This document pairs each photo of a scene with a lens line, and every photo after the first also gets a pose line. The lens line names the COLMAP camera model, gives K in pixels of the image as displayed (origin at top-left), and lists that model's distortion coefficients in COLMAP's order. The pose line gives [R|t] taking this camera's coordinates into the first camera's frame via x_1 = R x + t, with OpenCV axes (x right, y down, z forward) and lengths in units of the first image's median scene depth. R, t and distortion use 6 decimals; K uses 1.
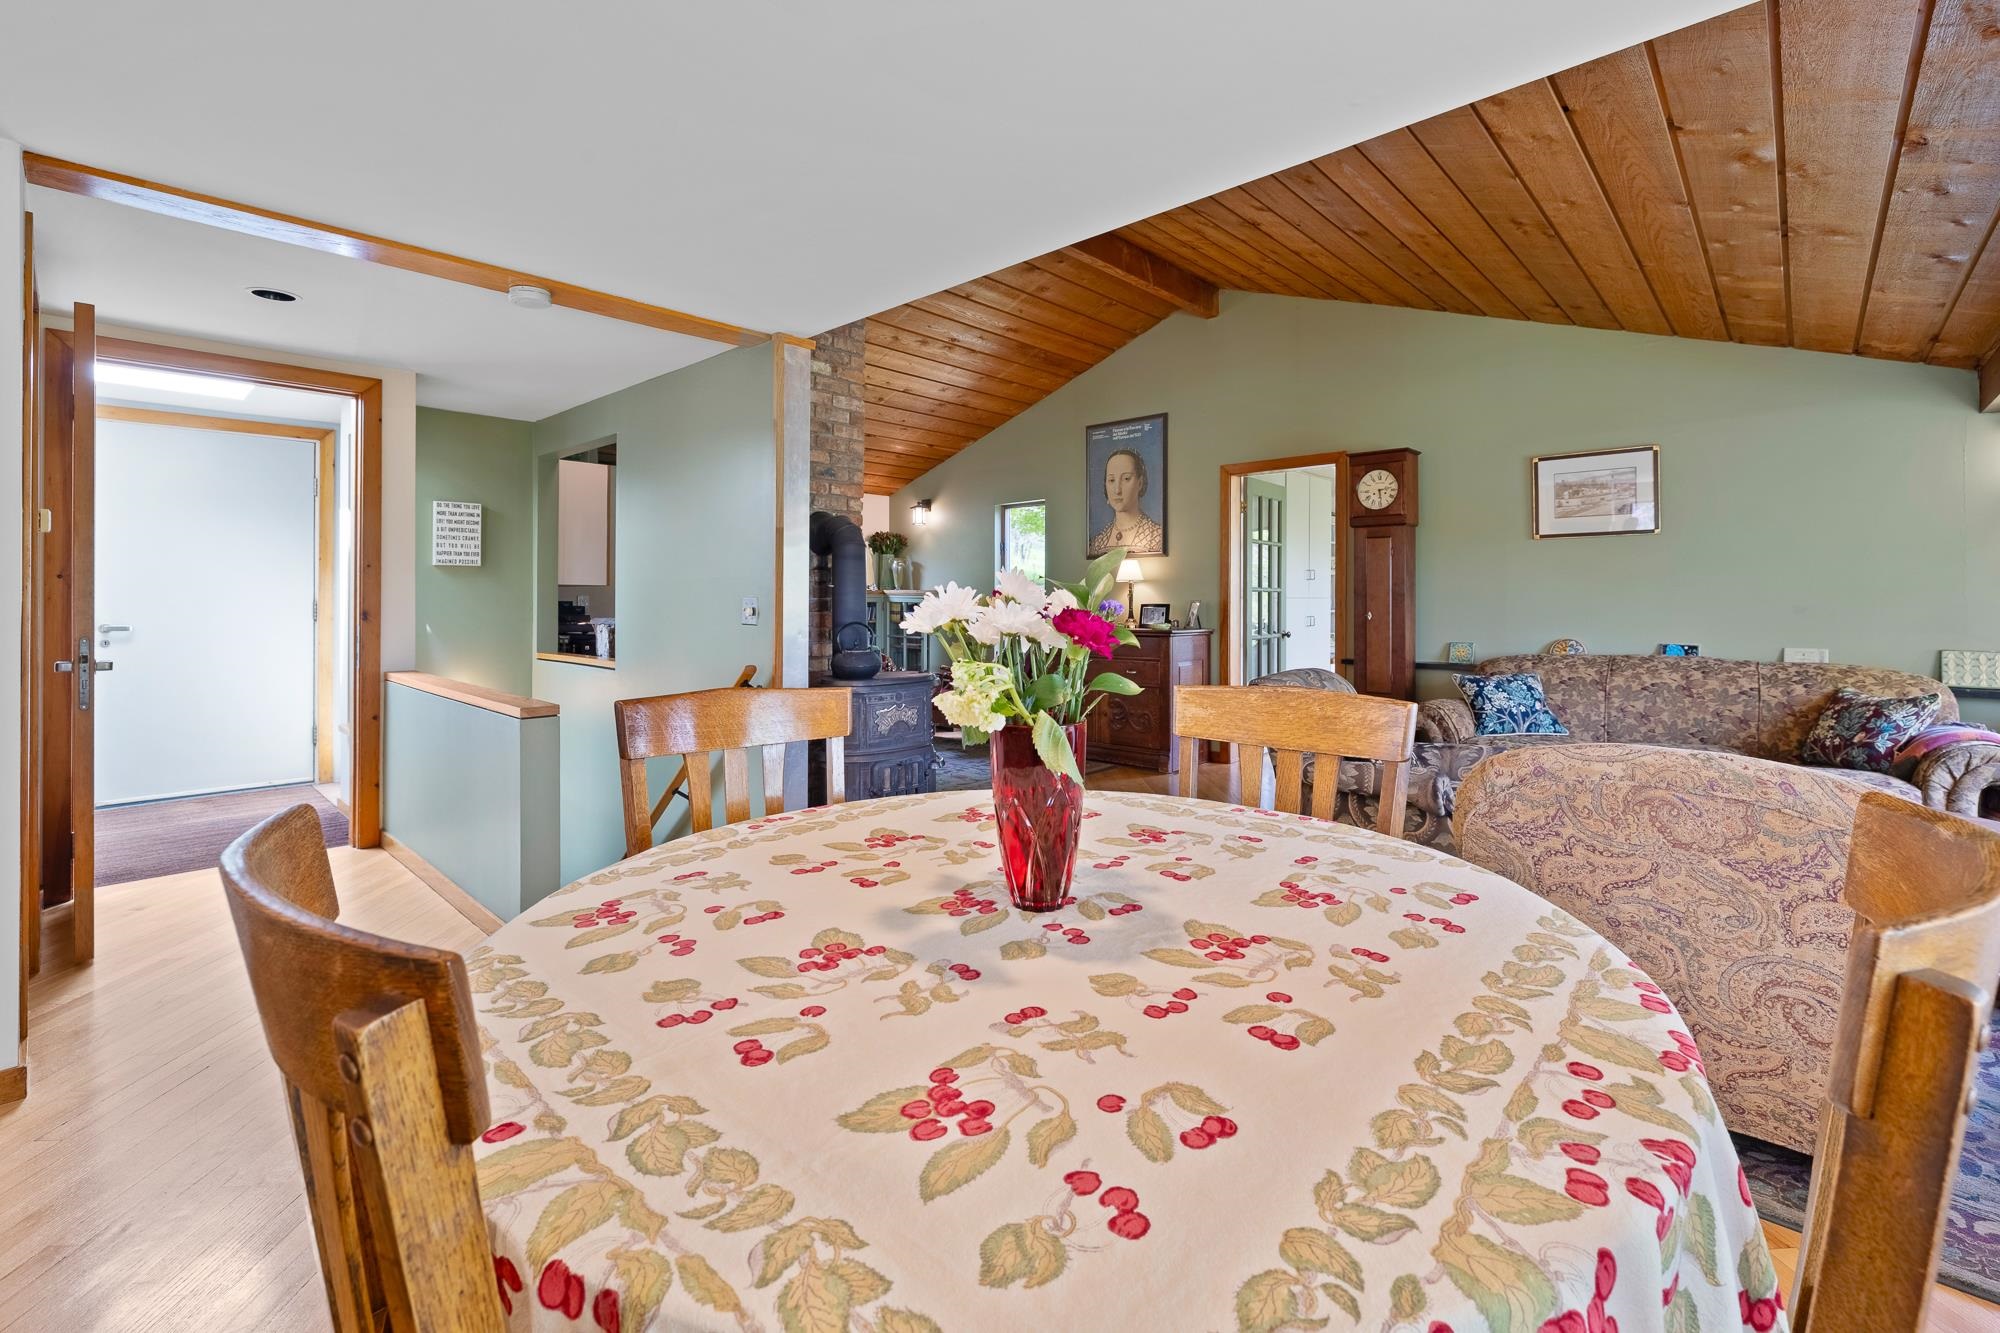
lens RADIAL K [[851.3, 0, 1006.6], [0, 851.3, 596.4], [0, 0, 1]] dist [-0.000449, -0.000051]
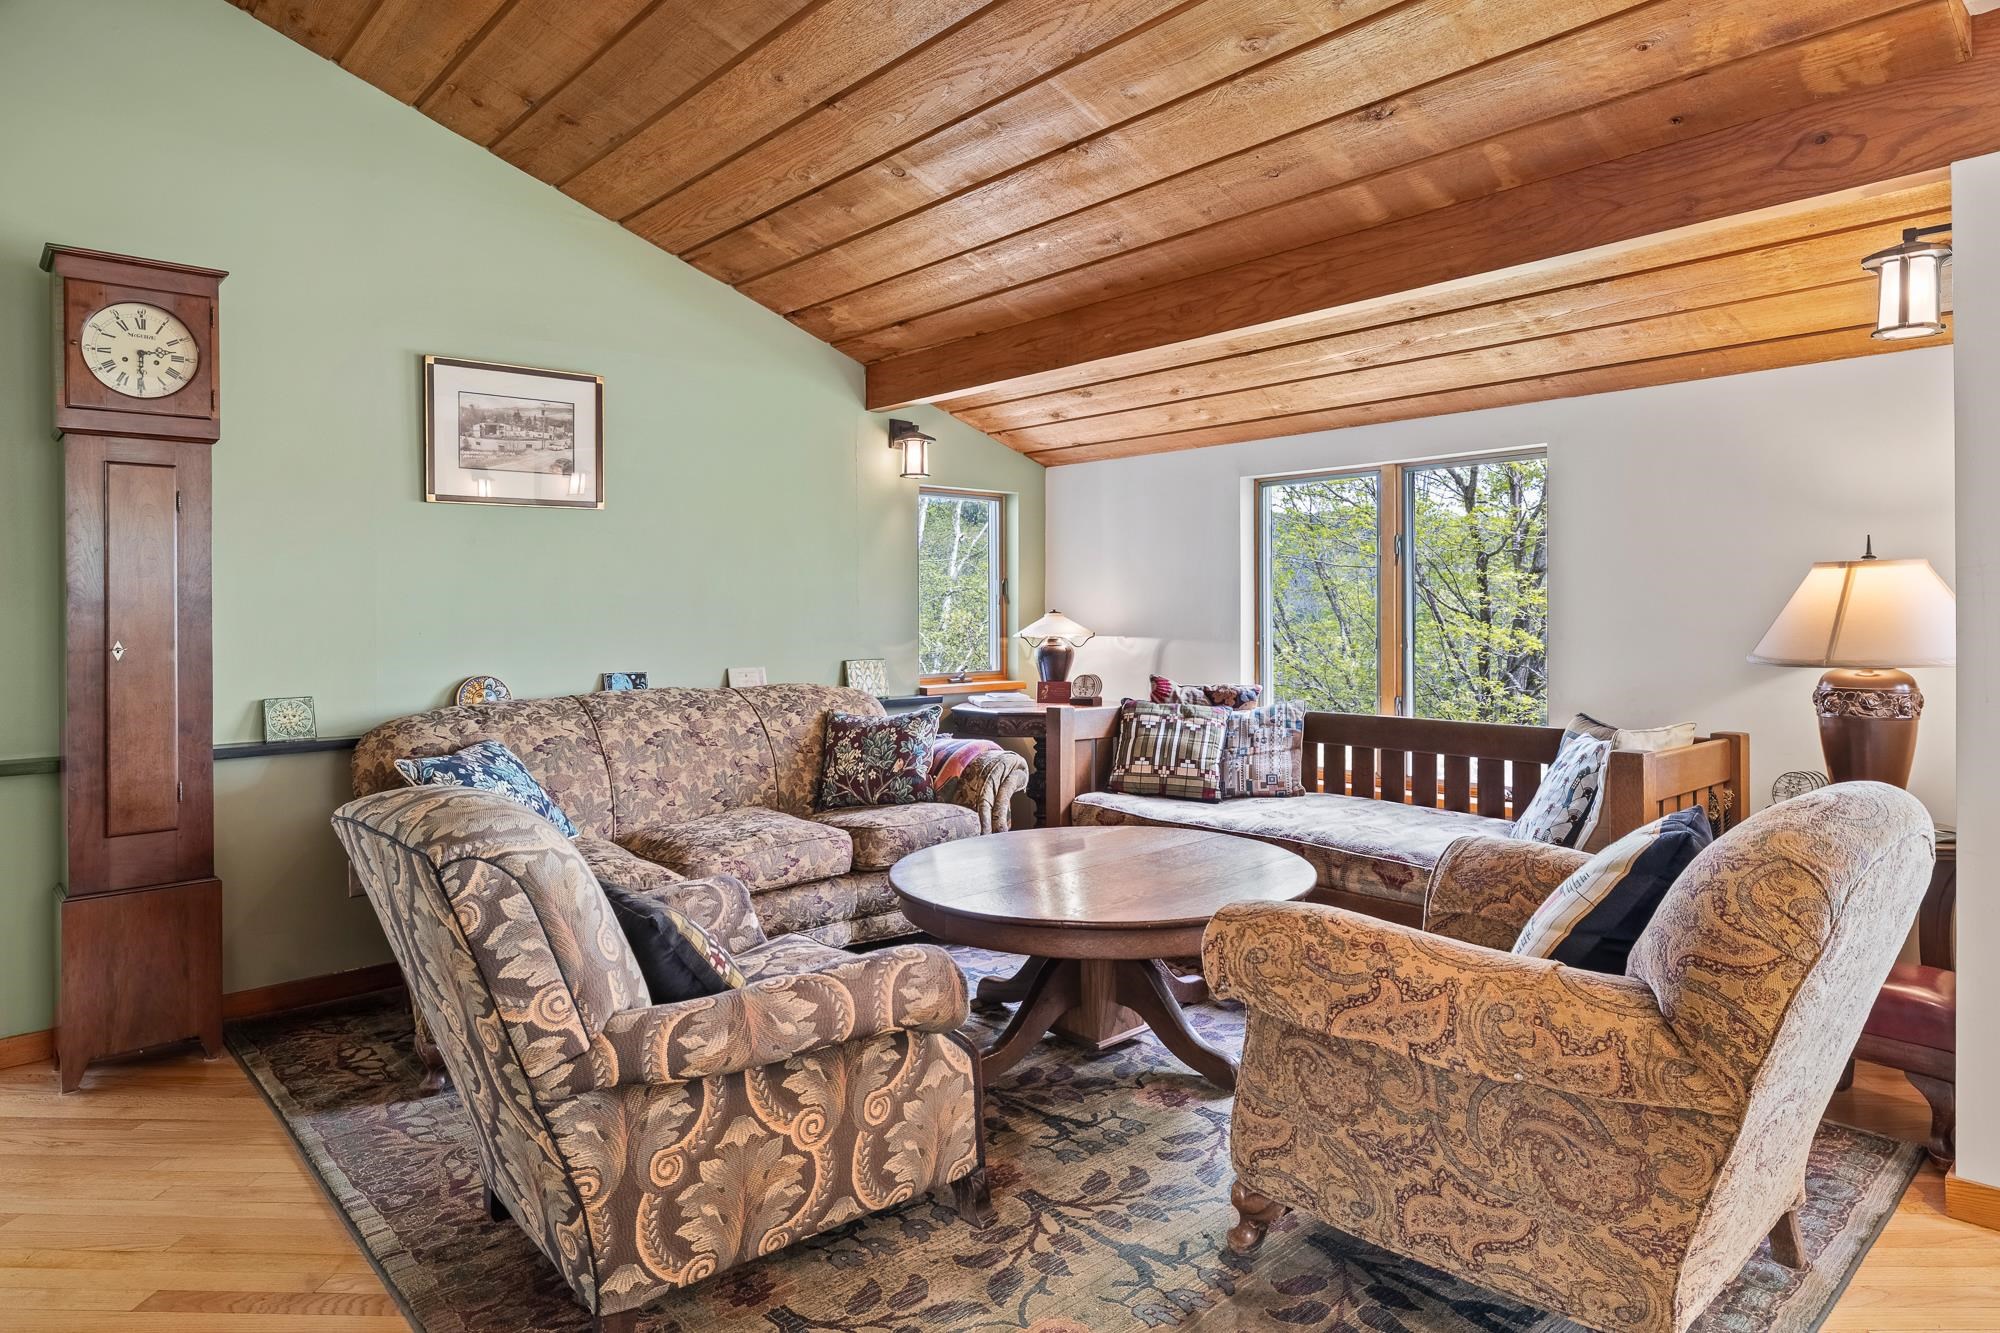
lens RADIAL K [[1161.4, 0, 1002.6], [0, 1161.4, 612.9], [0, 0, 1]] dist [-0.002935, -0.000033]
pose [[0.080848, -0.006908, 0.996703, -0.123430], [0.005667, 0.999963, 0.006471, 0.003723], [-0.996710, 0.005125, 0.080884, 0.637665]]
